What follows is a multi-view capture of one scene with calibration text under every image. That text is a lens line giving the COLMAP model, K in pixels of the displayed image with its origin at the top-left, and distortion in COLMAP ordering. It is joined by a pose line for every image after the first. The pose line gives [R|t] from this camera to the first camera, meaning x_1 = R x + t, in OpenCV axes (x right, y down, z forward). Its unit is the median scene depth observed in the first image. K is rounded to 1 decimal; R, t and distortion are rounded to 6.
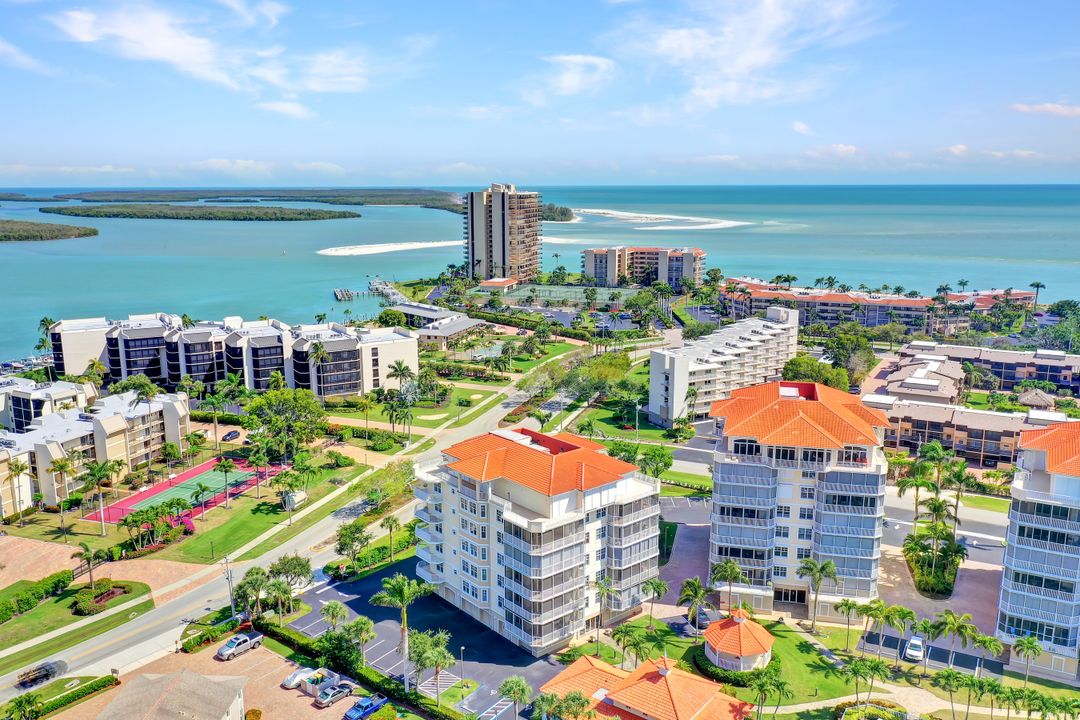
lens RADIAL K [[855.5, 0, 540.0], [0, 855.5, 360.0], [0, 0, 1]] dist [-0.008742, 0.000312]
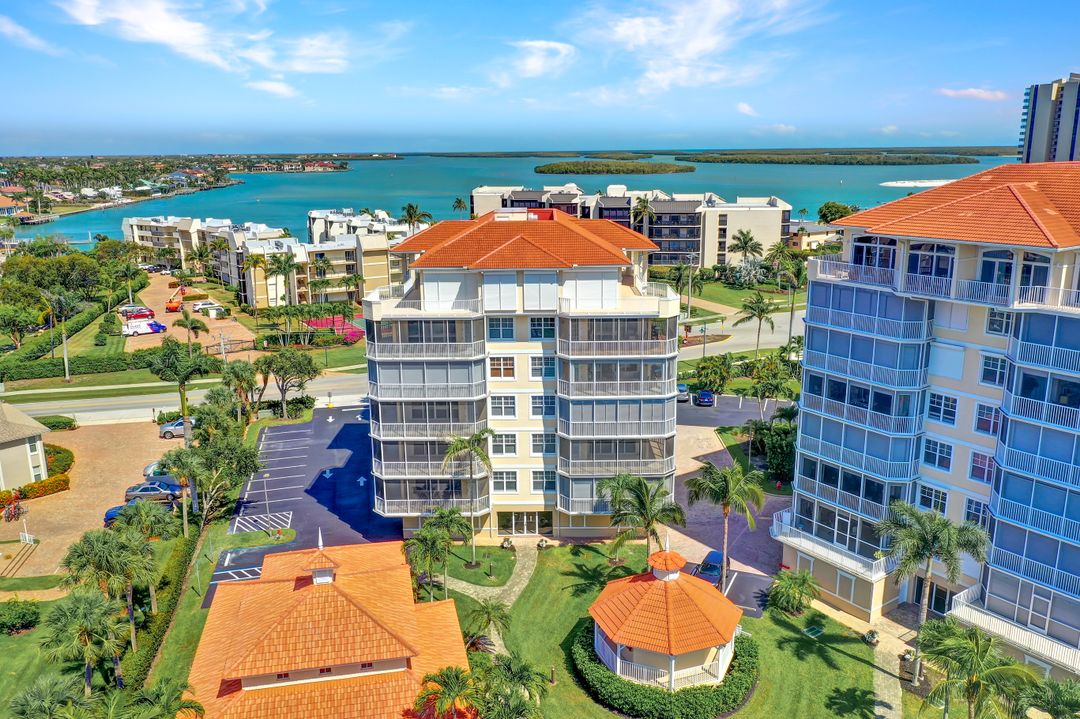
lens RADIAL K [[845.2, 0, 540.0], [0, 845.2, 359.5], [0, 0, 1]] dist [-0.009699, 0.000049]
pose [[0.758559, 0.149882, -0.634132, 0.399221], [-0.120464, 0.988668, 0.089578, 0.139153], [0.640372, 0.008440, 0.768018, 0.536275]]
